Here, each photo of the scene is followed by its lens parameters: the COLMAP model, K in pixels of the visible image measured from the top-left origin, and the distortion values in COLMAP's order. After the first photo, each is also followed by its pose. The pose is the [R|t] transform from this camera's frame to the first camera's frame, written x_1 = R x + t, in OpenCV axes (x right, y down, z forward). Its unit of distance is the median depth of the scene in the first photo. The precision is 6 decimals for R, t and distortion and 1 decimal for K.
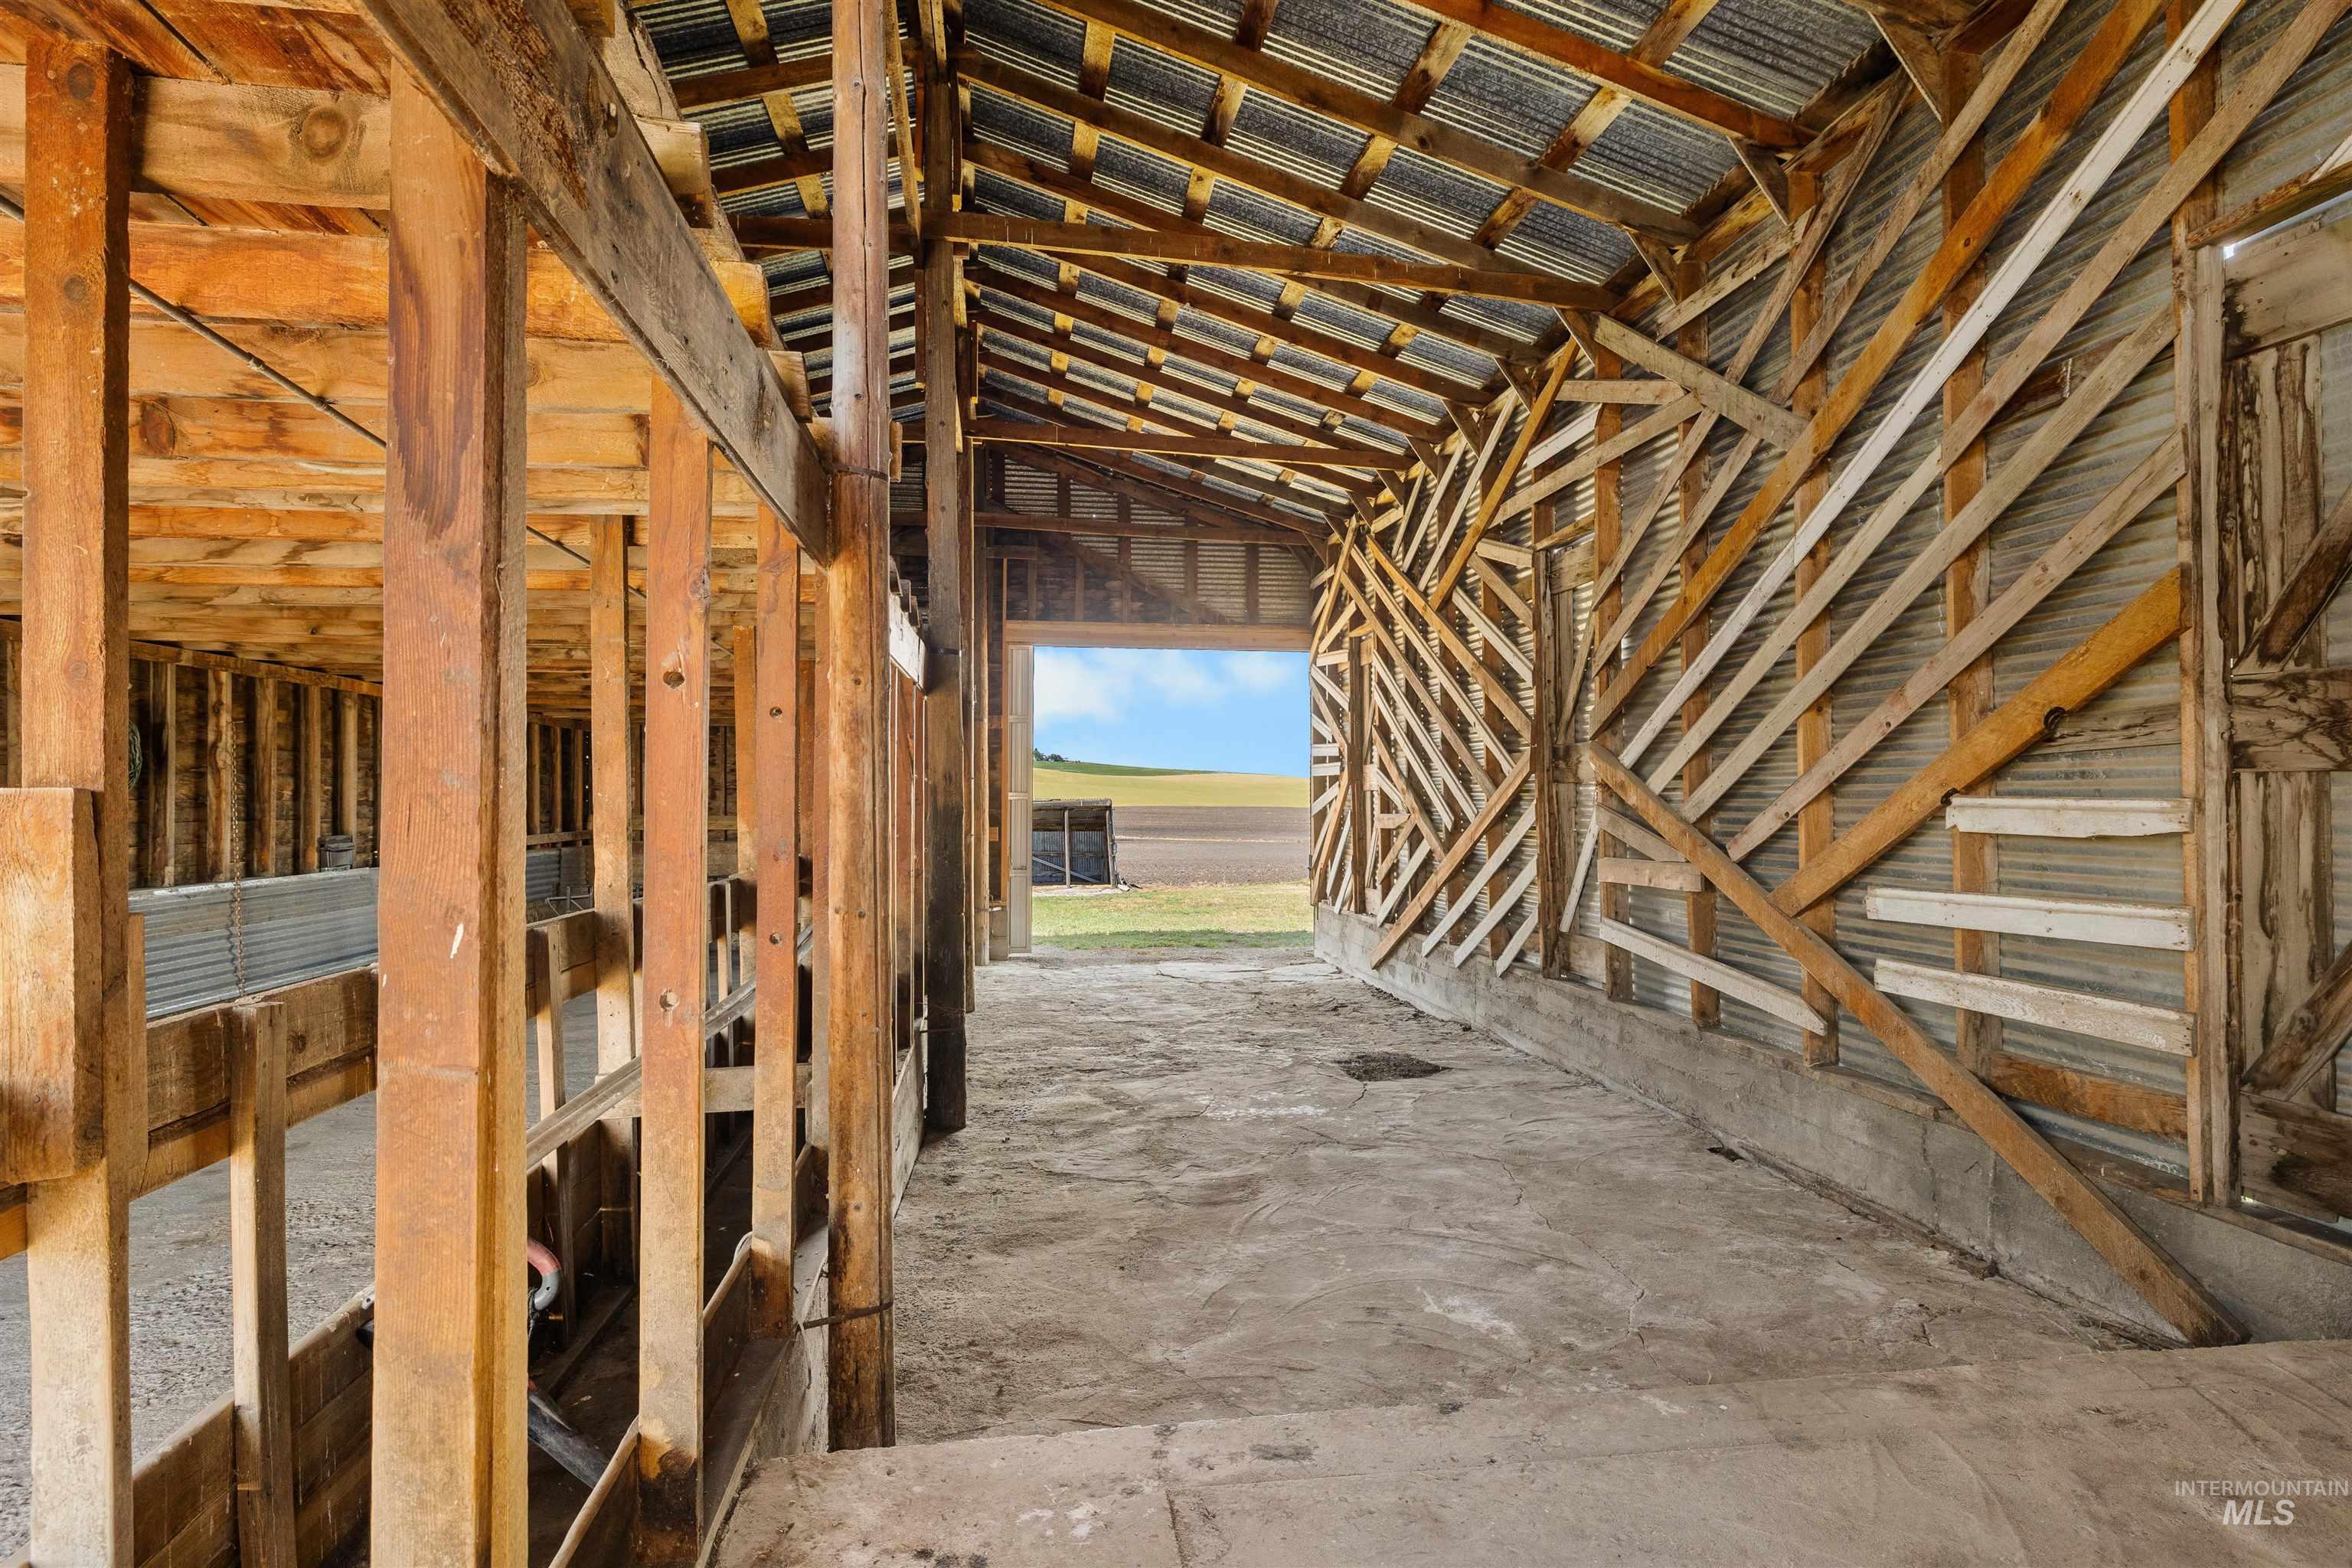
lens RADIAL K [[1187.1, 0, 1199.3], [0, 1187.1, 781.2], [0, 0, 1]] dist [-0.017754, 0.001078]
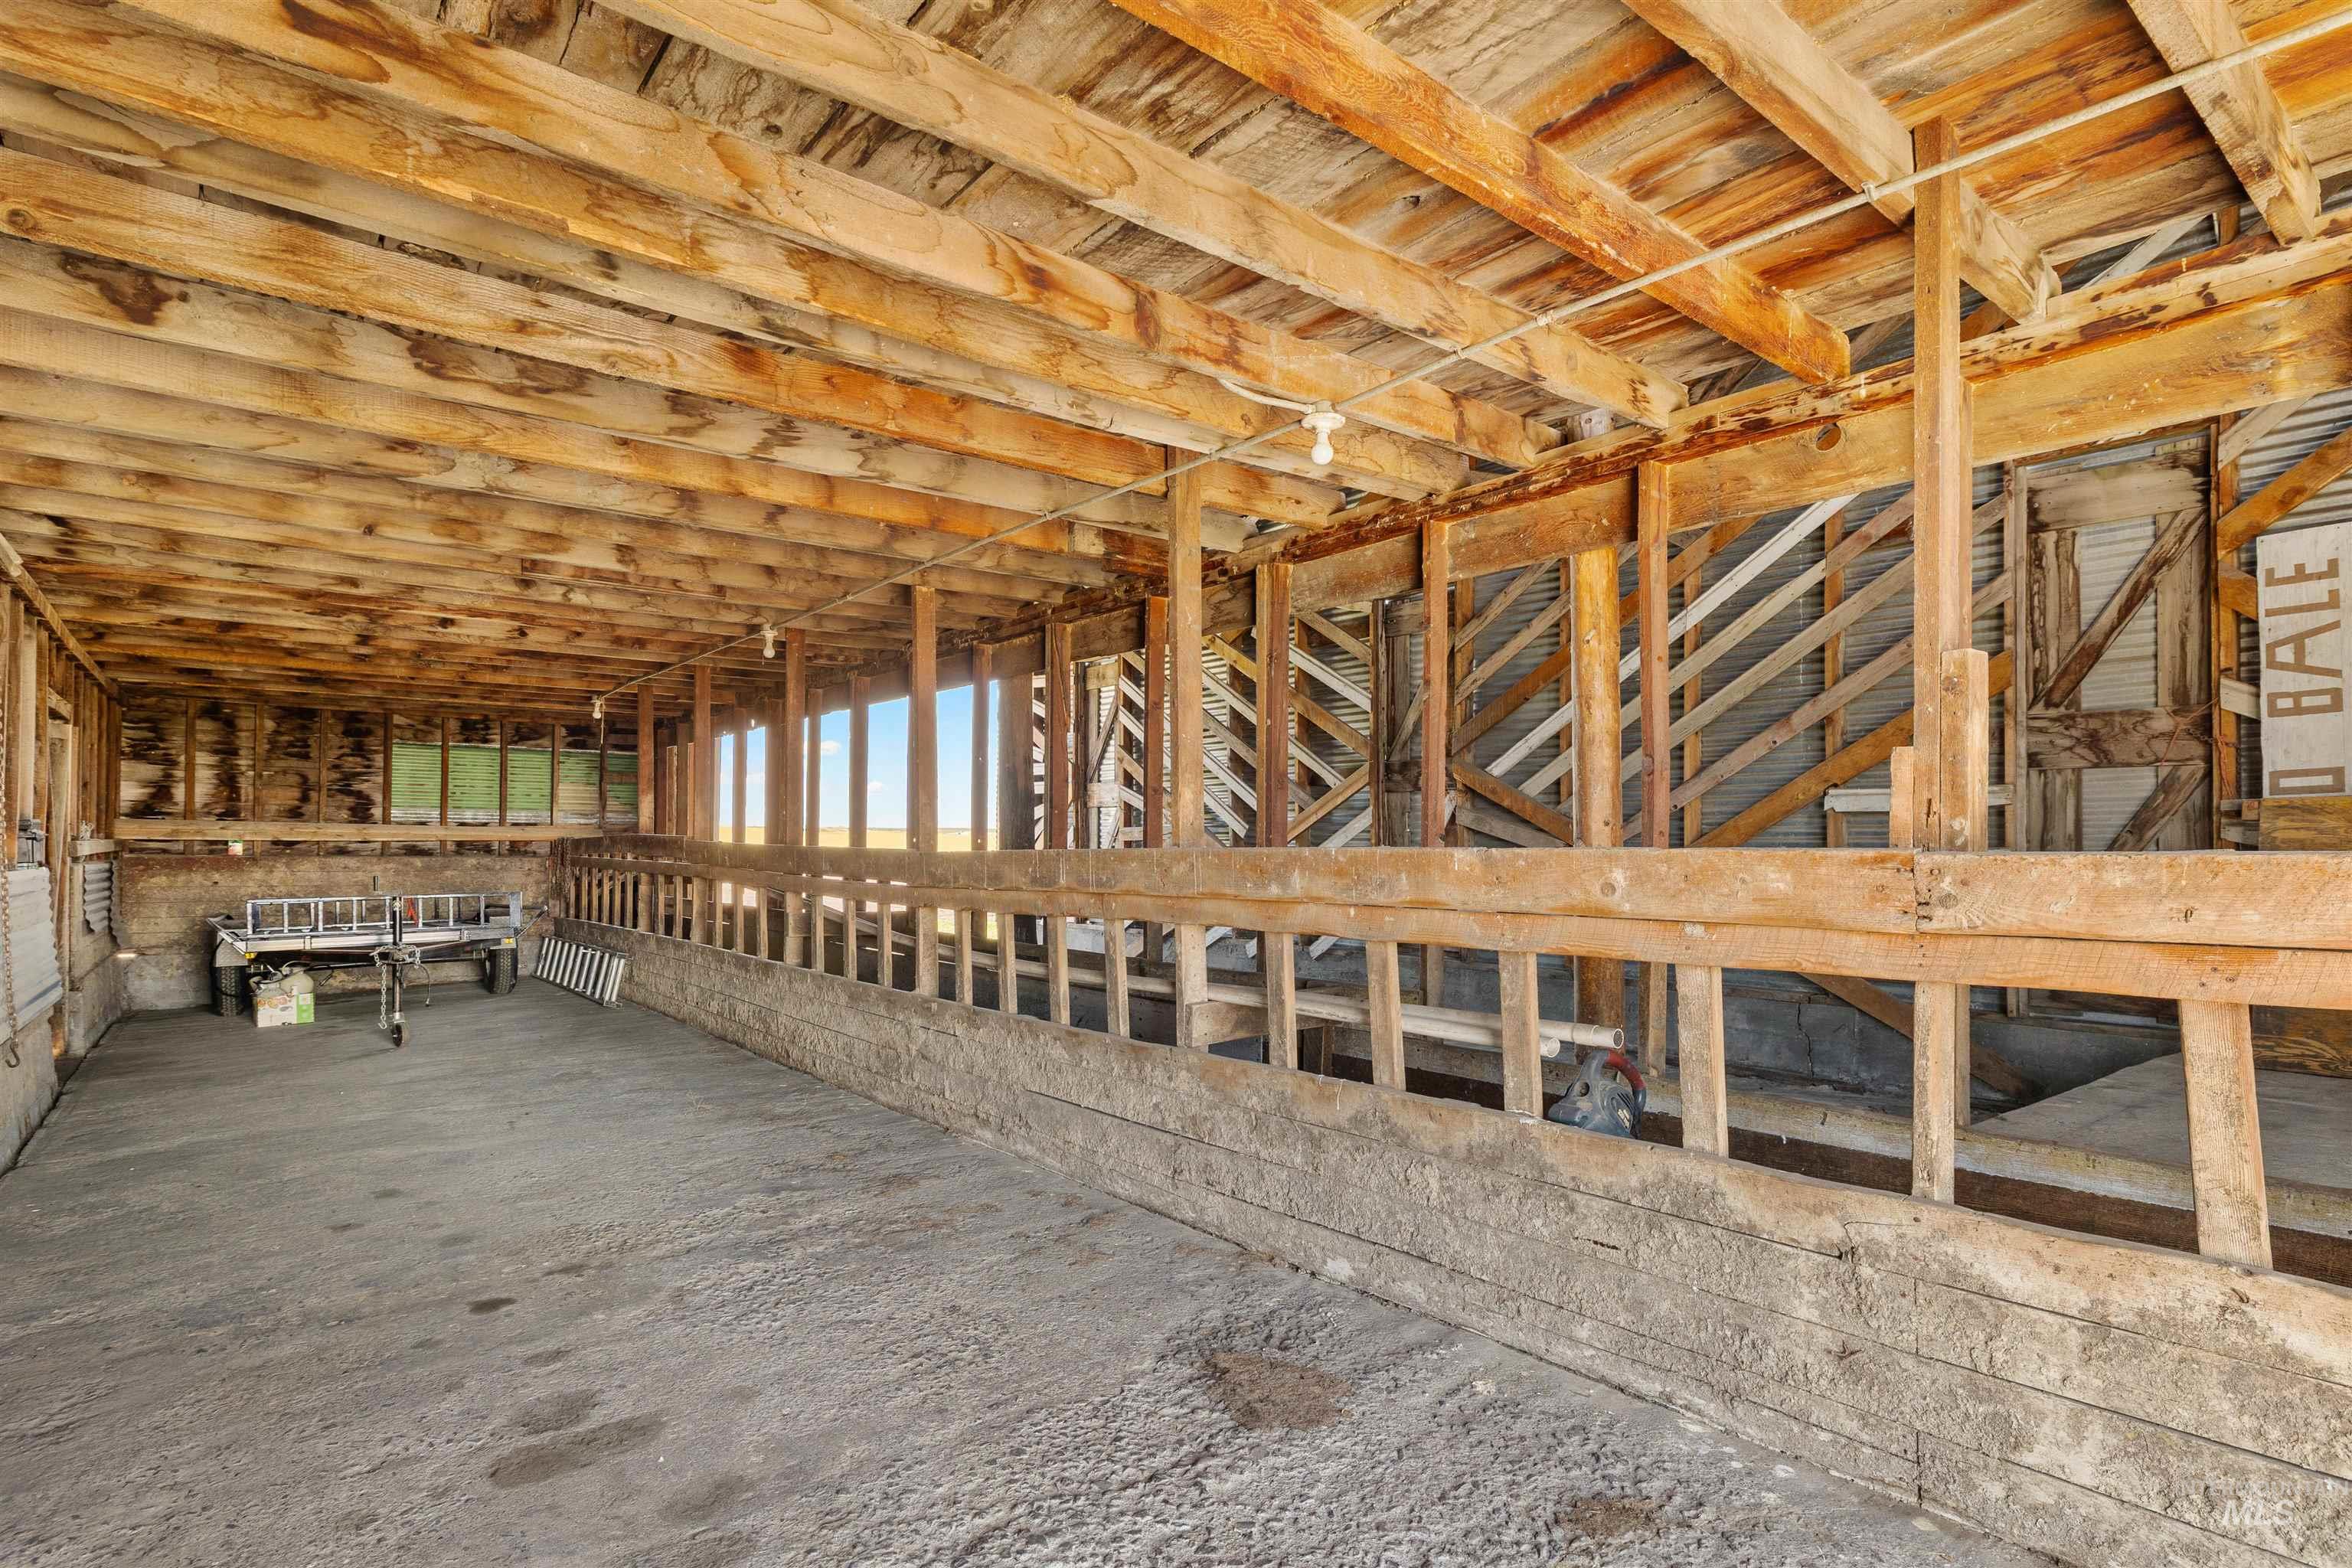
lens RADIAL K [[1187.1, 0, 1193.9], [0, 1187.1, 831.5], [0, 0, 1]] dist [-0.017754, 0.001078]
pose [[0.868382, 0.011604, 0.495761, -1.082644], [-0.012746, 0.999918, -0.001077, 0.103449], [-0.495733, -0.005384, 0.868458, 0.092825]]
